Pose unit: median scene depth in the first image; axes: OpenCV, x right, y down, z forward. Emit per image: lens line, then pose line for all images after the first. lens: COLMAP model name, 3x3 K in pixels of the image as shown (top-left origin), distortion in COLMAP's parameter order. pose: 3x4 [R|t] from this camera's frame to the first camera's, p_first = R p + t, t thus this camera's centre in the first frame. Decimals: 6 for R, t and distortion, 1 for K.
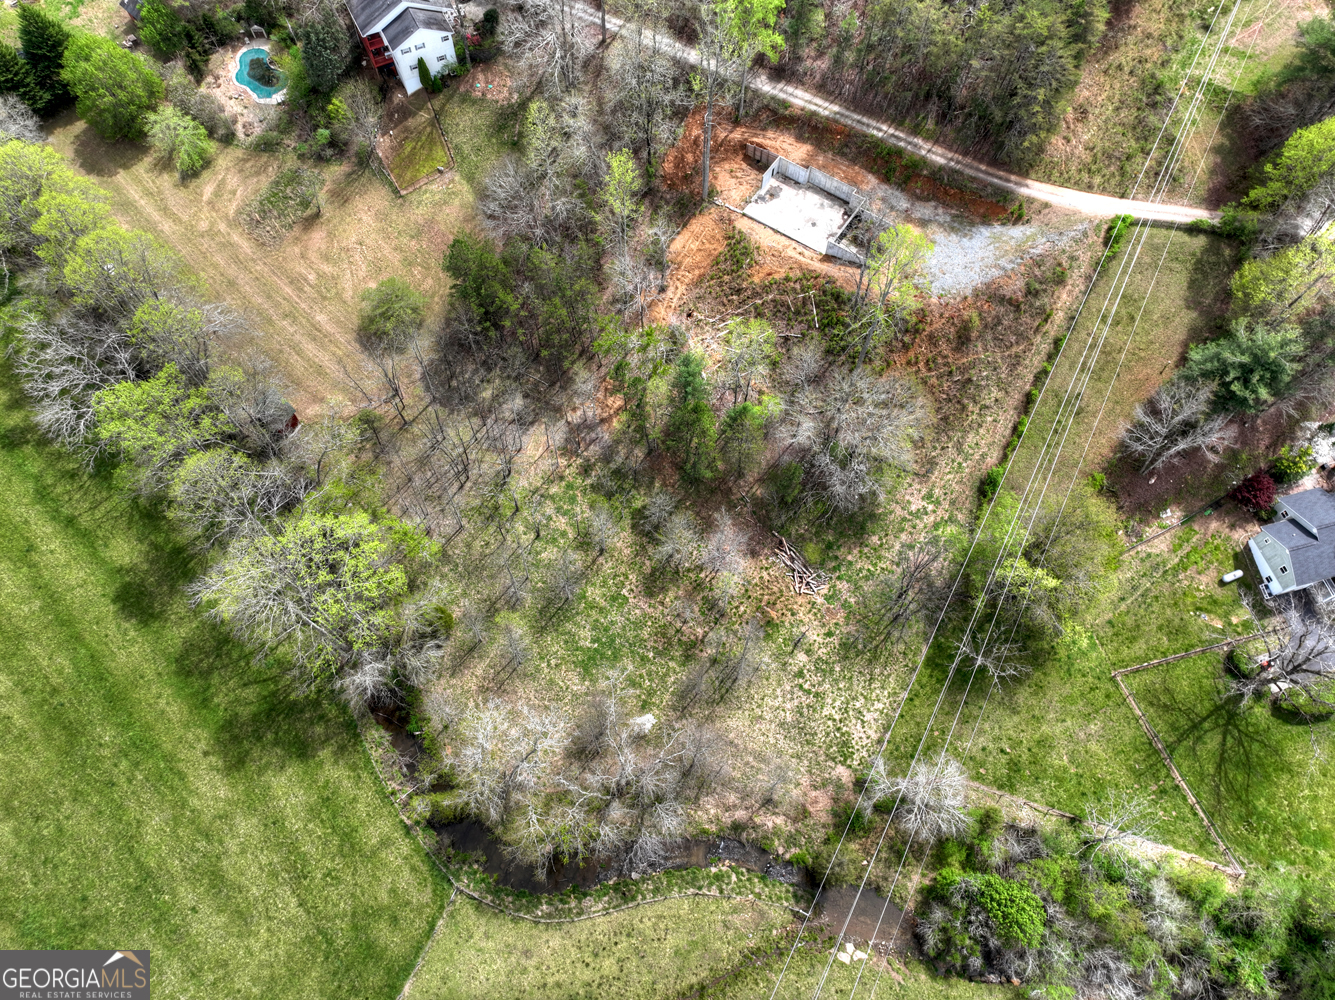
lens RADIAL K [[941.8, 0, 668.8], [0, 941.8, 498.5], [0, 0, 1]] dist [0.003886, 0.013161]
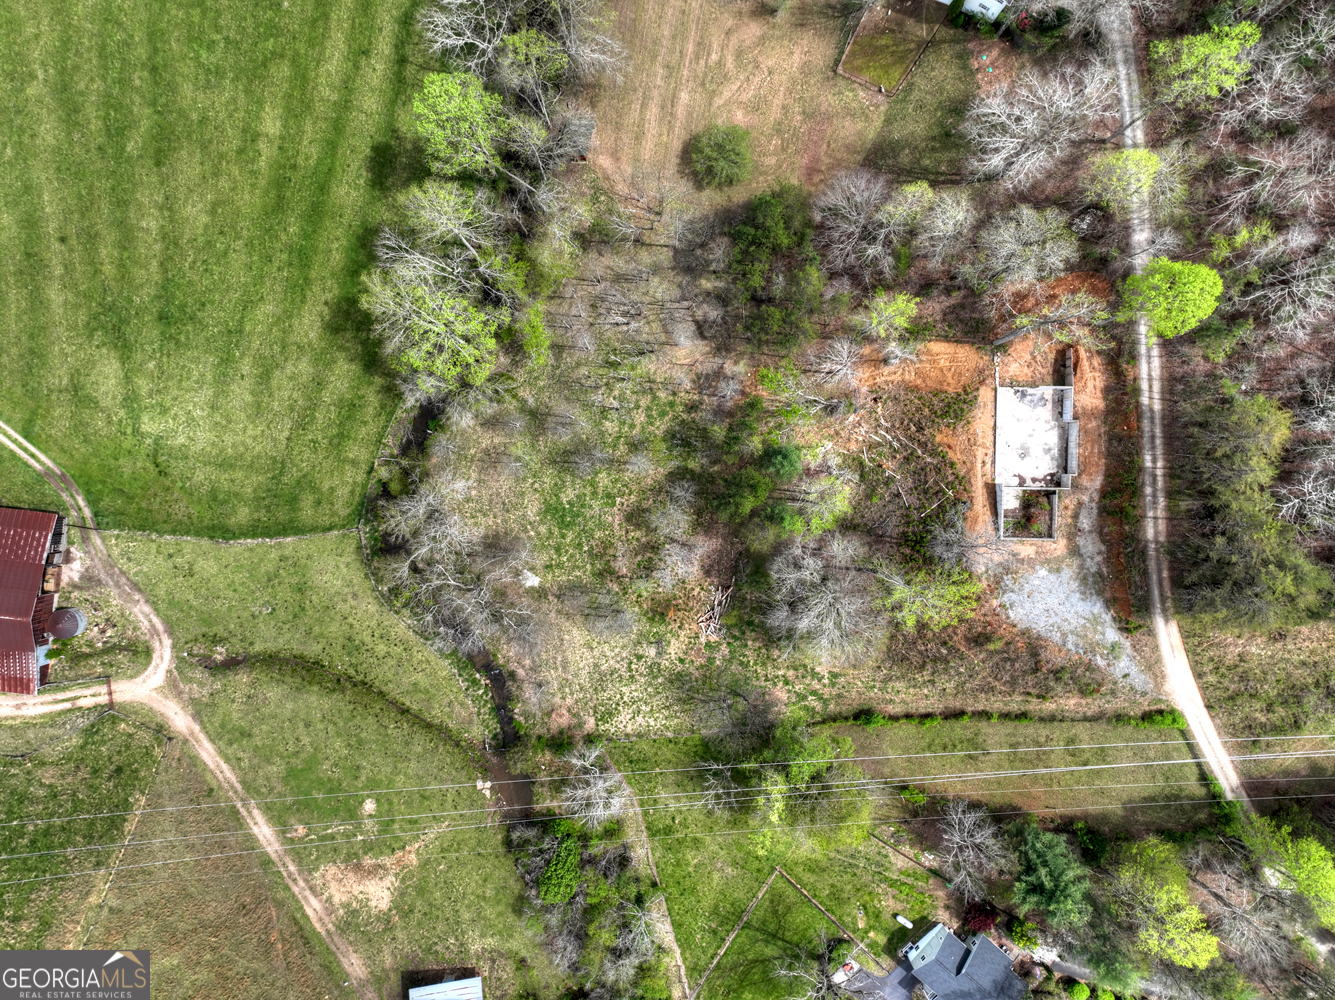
lens RADIAL K [[941.8, 0, 664.7], [0, 941.8, 503.1], [0, 0, 1]] dist [0.003886, 0.013161]
pose [[0.548299, 0.836171, 0.013634, -0.026806], [-0.755718, 0.488431, 0.436263, -0.450054], [0.358131, -0.249506, 0.899716, -0.047570]]
